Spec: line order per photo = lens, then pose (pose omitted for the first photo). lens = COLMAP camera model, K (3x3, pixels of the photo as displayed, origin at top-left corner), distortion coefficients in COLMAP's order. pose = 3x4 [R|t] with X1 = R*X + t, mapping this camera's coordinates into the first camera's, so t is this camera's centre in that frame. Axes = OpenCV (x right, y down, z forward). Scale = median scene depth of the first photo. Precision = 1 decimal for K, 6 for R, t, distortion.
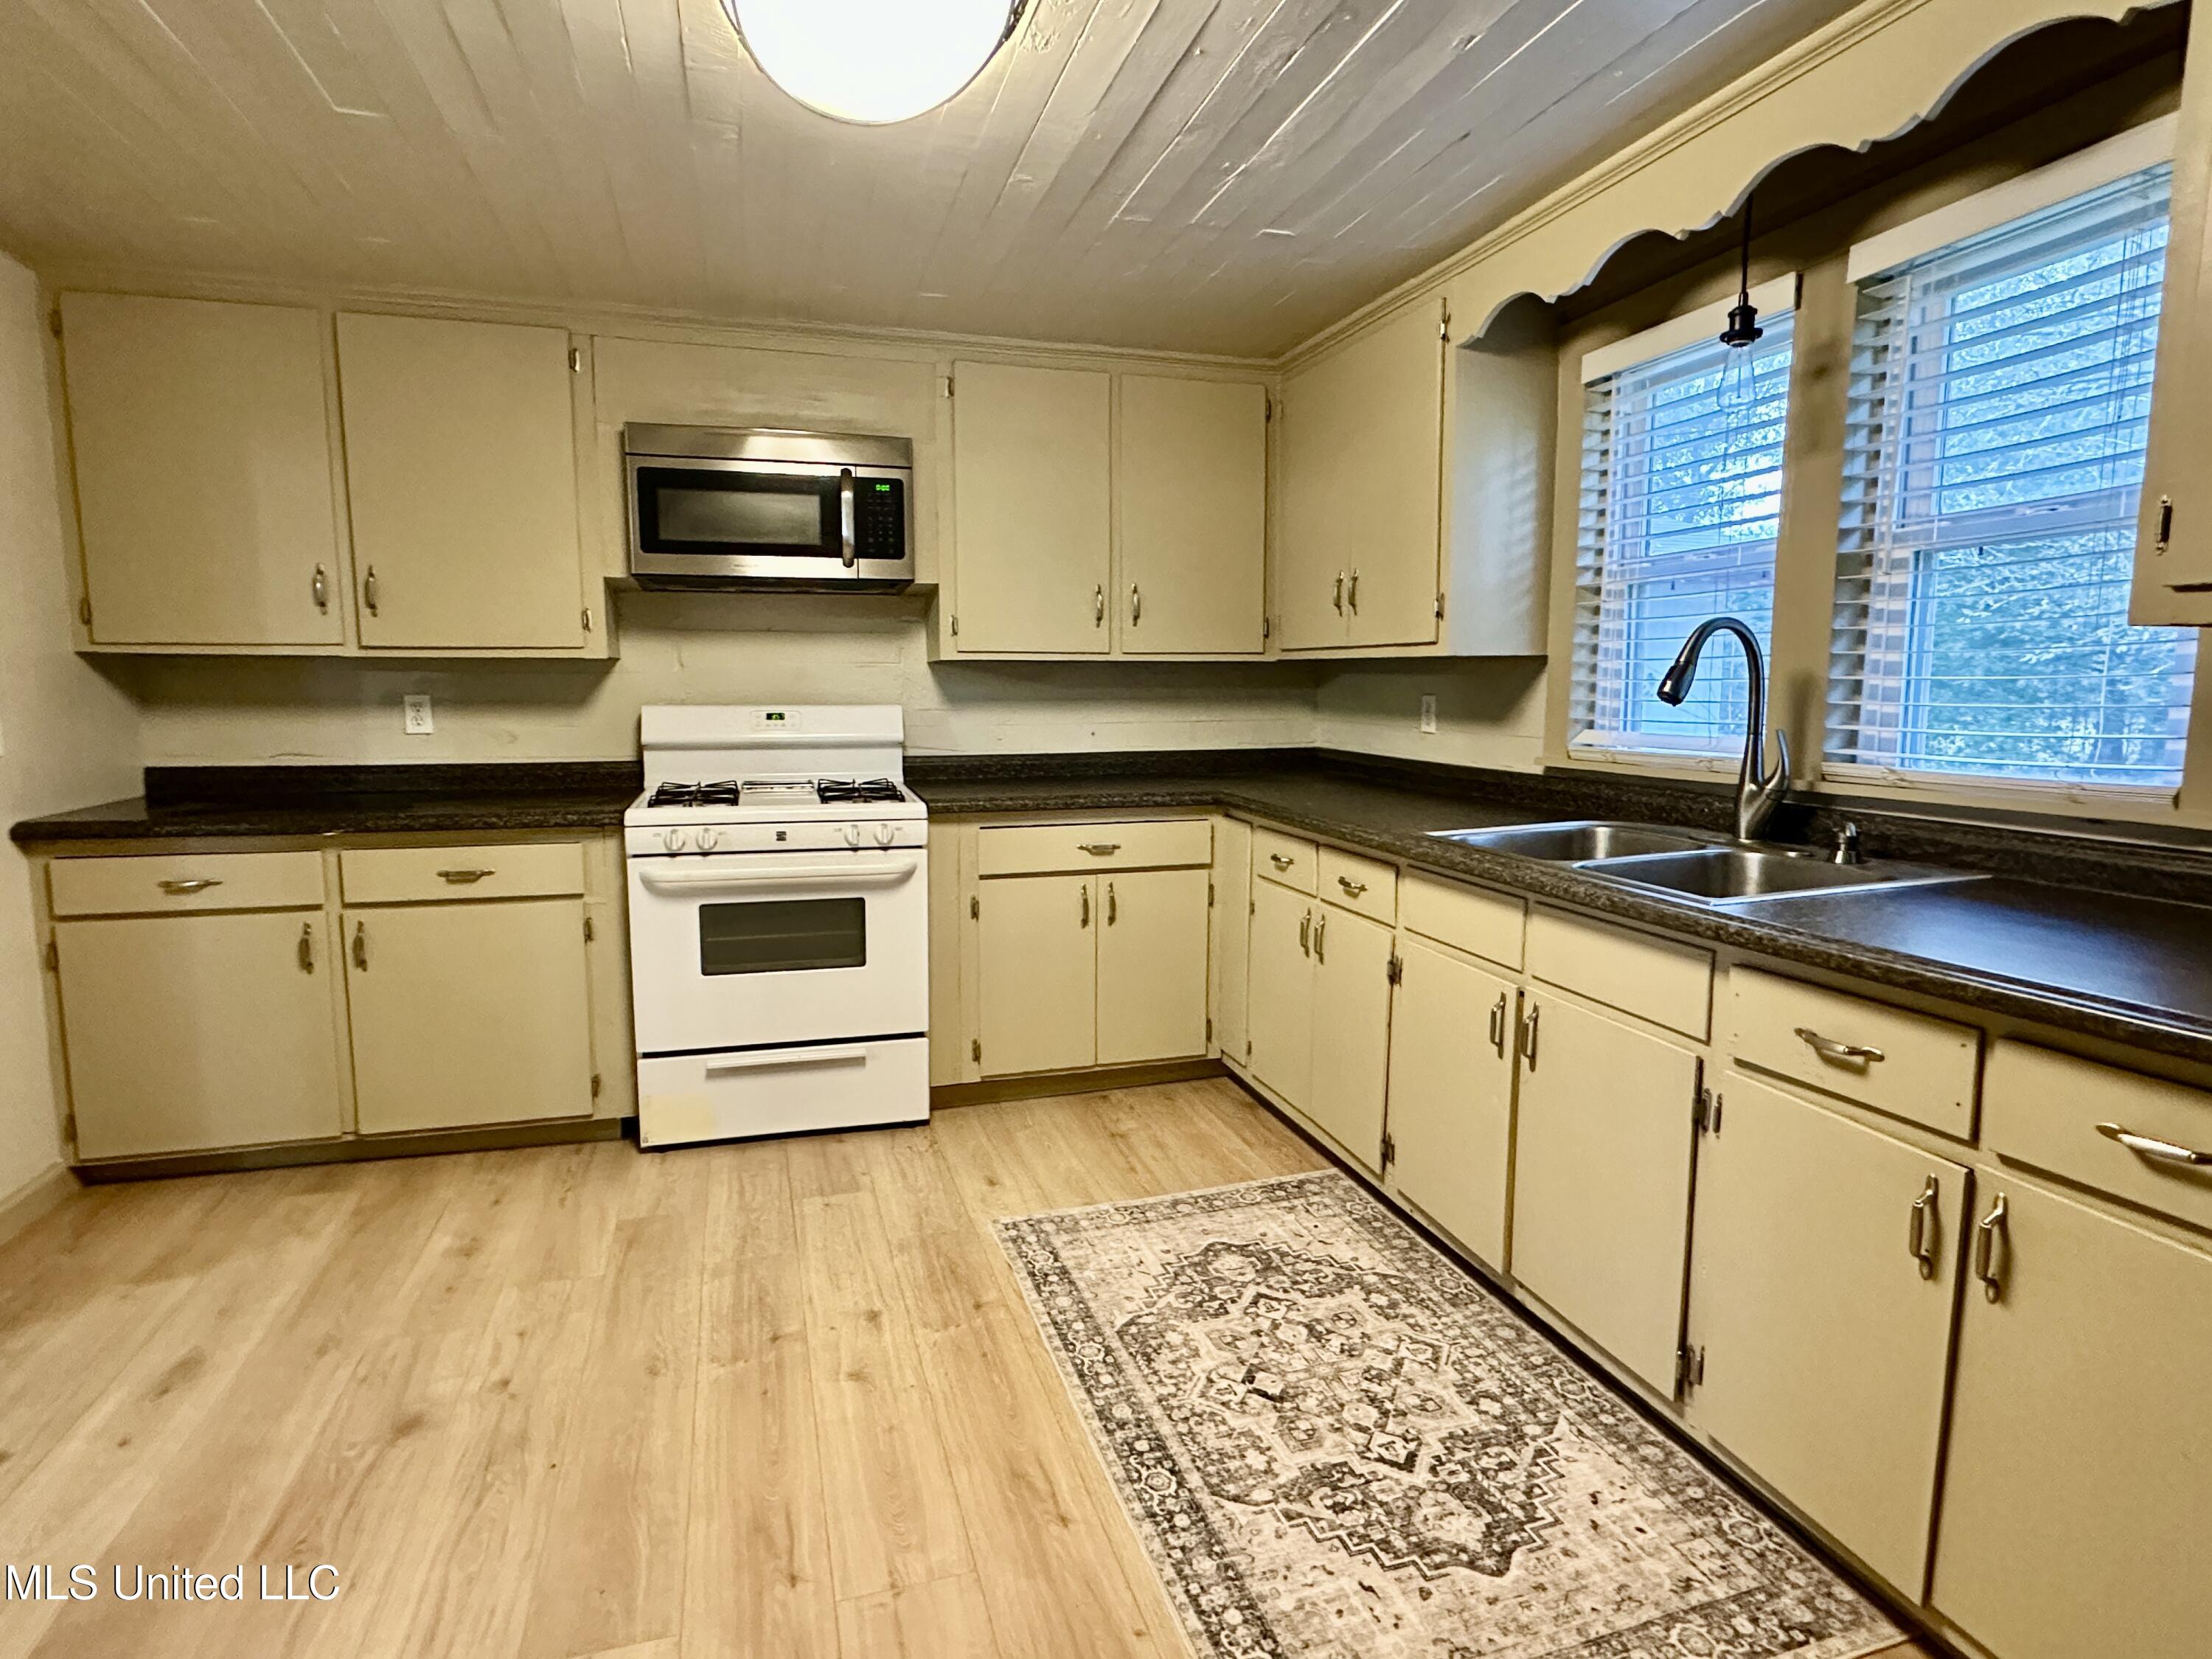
lens RADIAL K [[1155.3, 0, 1090.3], [0, 1155.3, 822.9], [0, 0, 1]] dist [-0.004124, -0.000255]
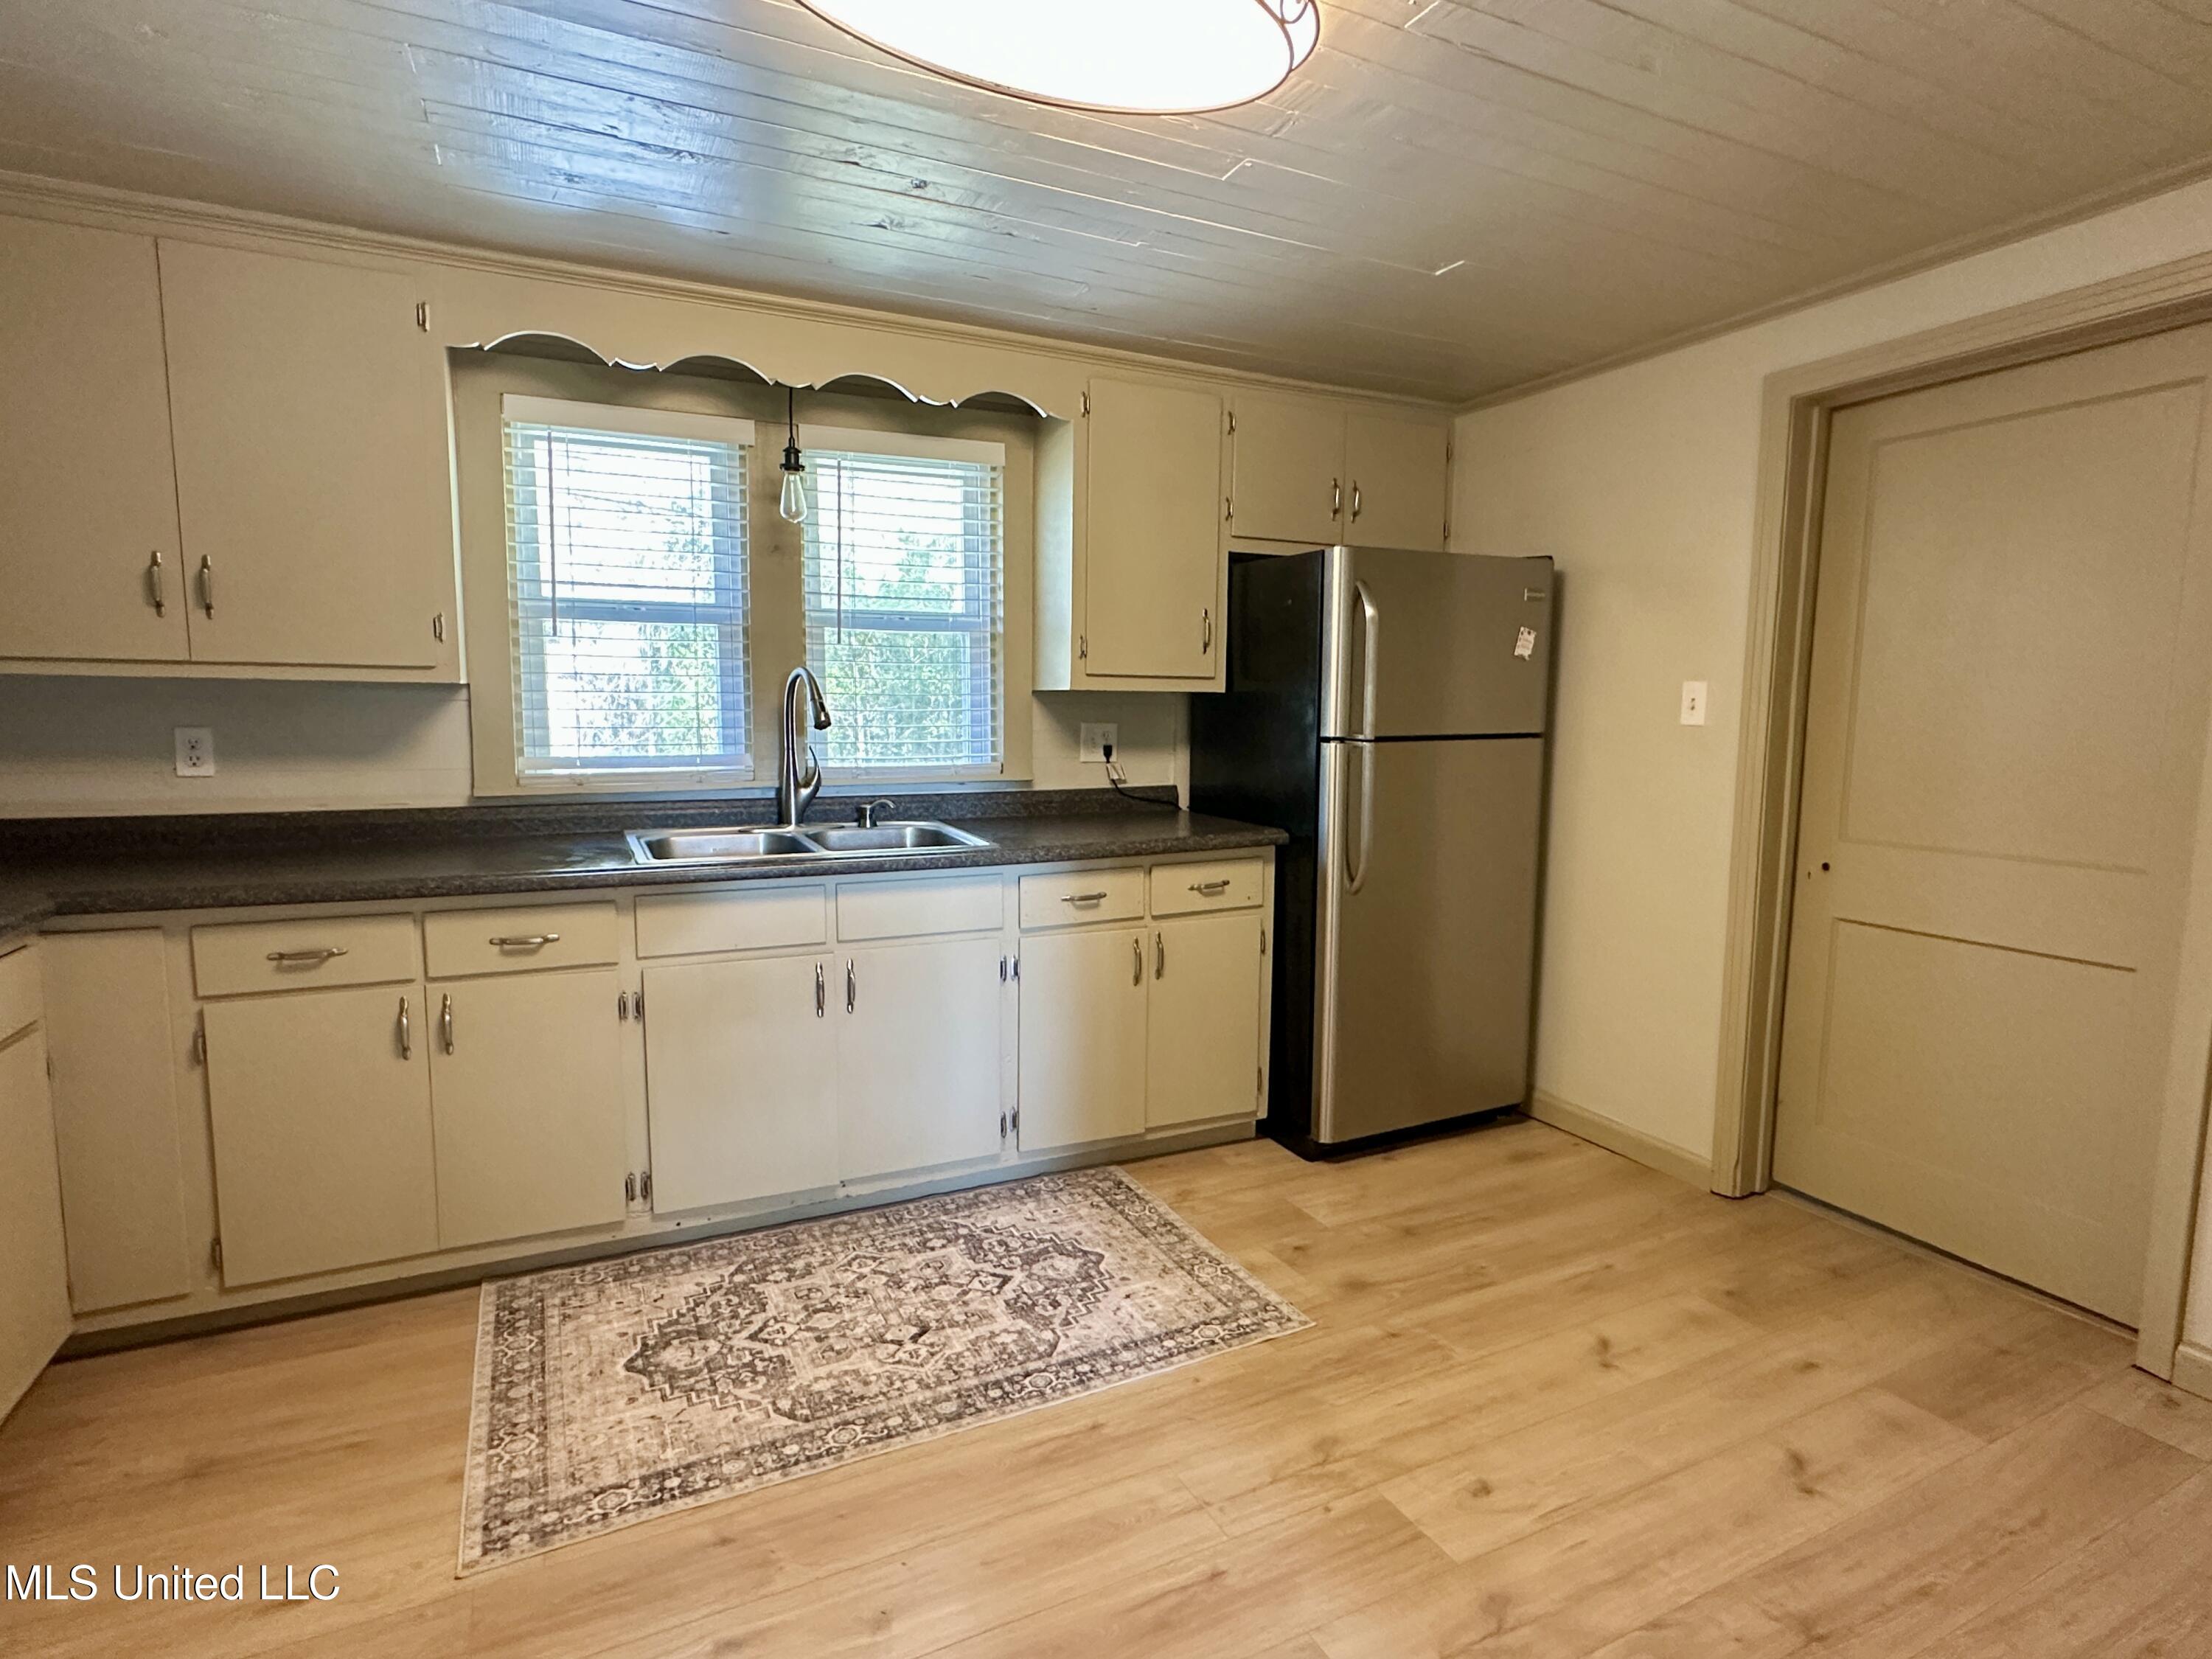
lens RADIAL K [[1155.3, 0, 1095.2], [0, 1155.3, 829.9], [0, 0, 1]] dist [-0.004124, -0.000255]
pose [[-0.164065, -0.109439, 0.980360, -0.873030], [0.111988, 0.985335, 0.128736, -0.118694], [-0.980072, 0.130909, -0.149403, 0.857082]]
